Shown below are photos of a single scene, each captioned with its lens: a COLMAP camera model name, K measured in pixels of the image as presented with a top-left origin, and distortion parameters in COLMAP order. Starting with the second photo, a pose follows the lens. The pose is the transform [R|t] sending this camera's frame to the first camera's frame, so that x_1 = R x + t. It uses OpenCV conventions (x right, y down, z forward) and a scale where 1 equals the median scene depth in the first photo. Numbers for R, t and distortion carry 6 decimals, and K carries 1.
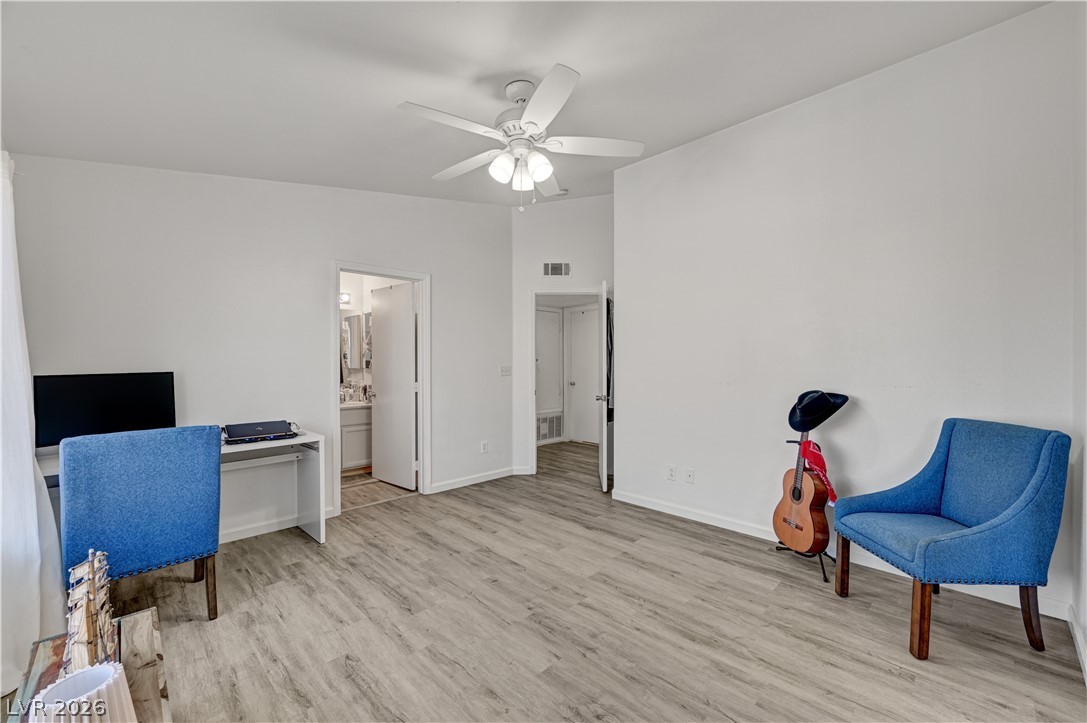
lens RADIAL K [[459.6, 0, 545.8], [0, 459.6, 361.6], [0, 0, 1]] dist [-0.000197, -0.000168]
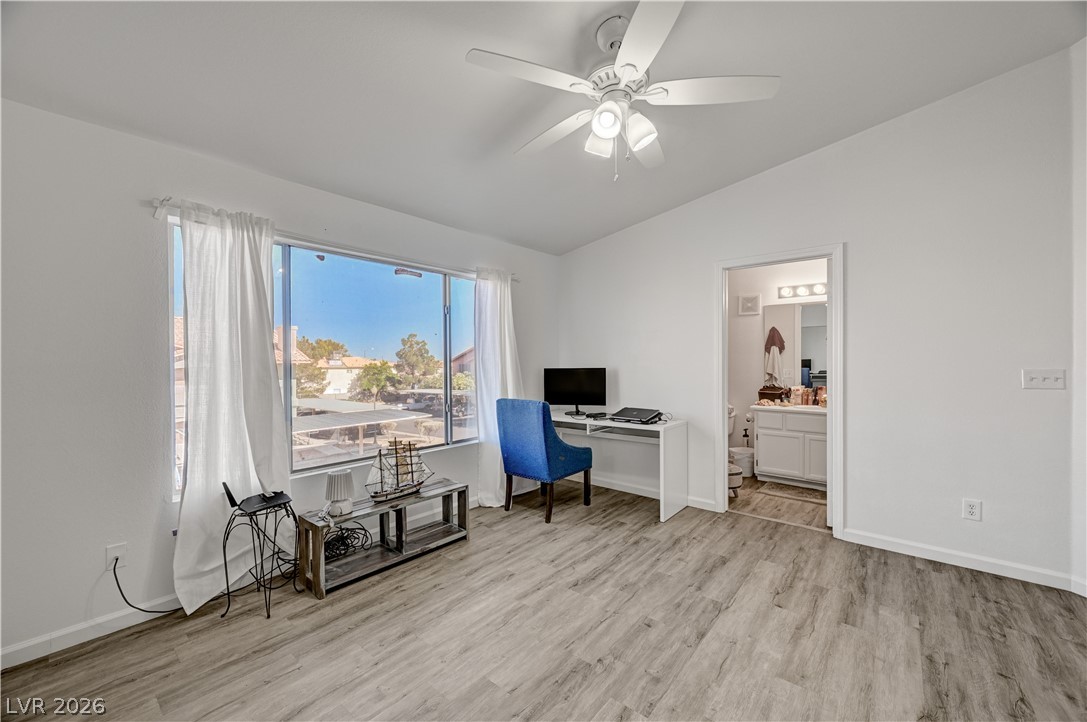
lens RADIAL K [[428.8, 0, 536.7], [0, 428.8, 361.8], [0, 0, 1]] dist [0.001859, 0.000141]
pose [[0.066195, 0.007304, -0.997780, 0.602343], [0.003078, 0.999967, 0.007524, -0.008585], [0.997802, -0.003569, 0.066171, 0.690124]]
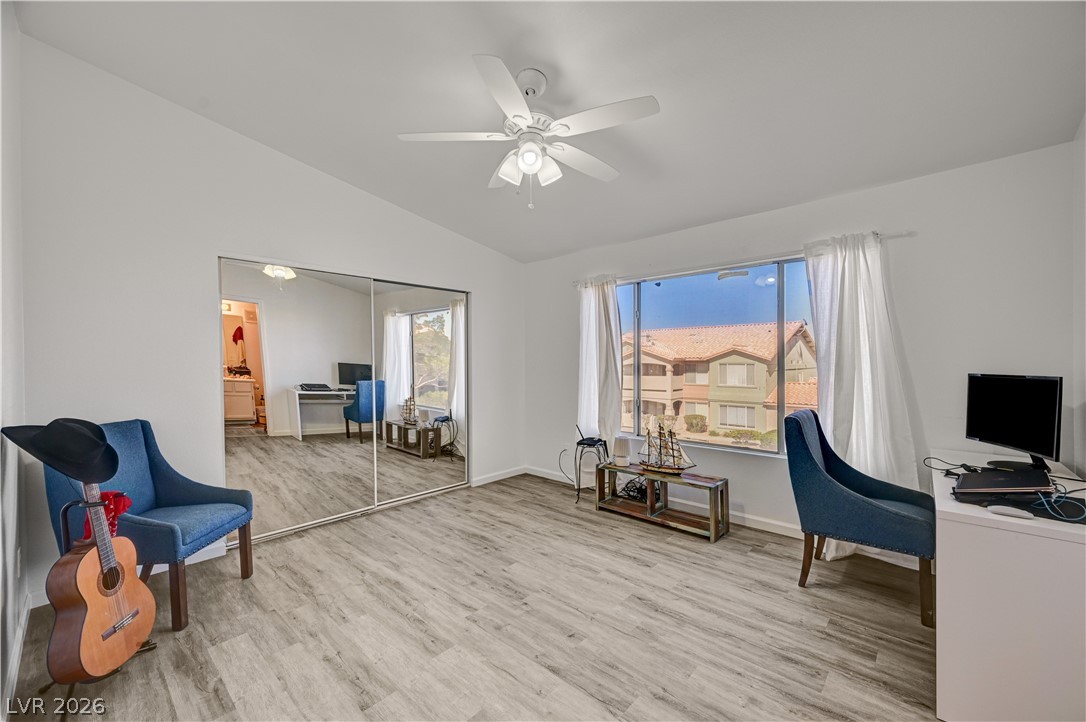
lens RADIAL K [[415.0, 0, 543.0], [0, 415.0, 361.0], [0, 0, 1]] dist [0.000182, 0.000135]
pose [[-0.998776, 0.011953, -0.047988, -0.029412], [0.011868, 0.999927, 0.002054, -0.009248], [0.048009, 0.001482, -0.998846, 1.597279]]
